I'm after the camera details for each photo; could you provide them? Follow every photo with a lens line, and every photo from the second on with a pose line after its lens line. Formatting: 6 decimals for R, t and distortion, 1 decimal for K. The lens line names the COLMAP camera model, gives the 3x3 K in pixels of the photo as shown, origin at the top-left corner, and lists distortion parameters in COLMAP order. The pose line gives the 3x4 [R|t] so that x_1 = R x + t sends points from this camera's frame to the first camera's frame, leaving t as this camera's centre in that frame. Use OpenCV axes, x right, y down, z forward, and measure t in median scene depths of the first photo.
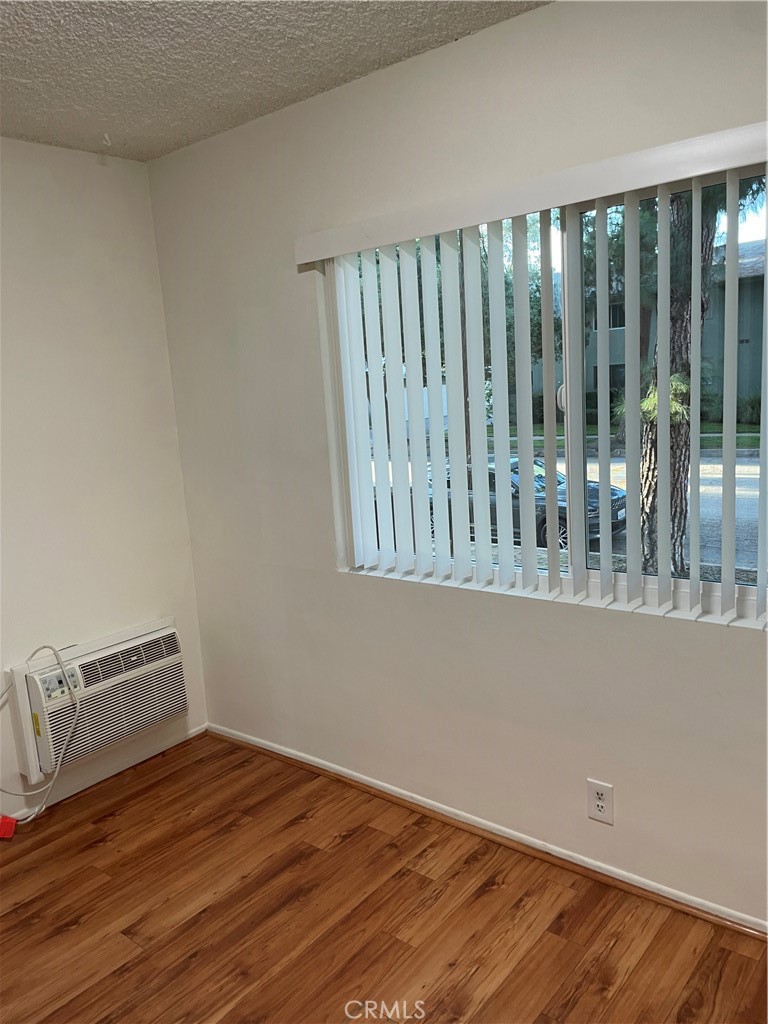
lens RADIAL K [[789.0, 0, 384.0], [0, 789.0, 512.6], [0, 0, 1]] dist [-0.006378, -0.022190]
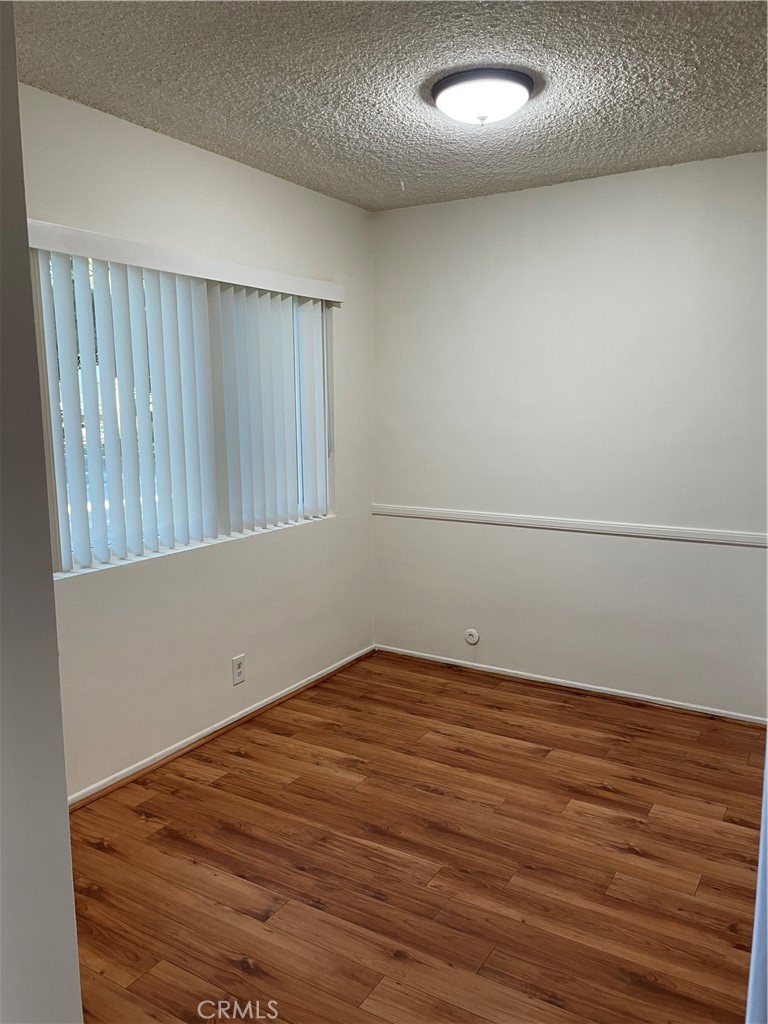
lens RADIAL K [[789.0, 0, 382.9], [0, 789.0, 514.8], [0, 0, 1]] dist [-0.006378, -0.022190]
pose [[-0.138734, -0.079002, 0.987174, -1.265871], [0.193039, 0.975535, 0.105200, -0.032672], [-0.971334, 0.205157, -0.120089, 0.860820]]
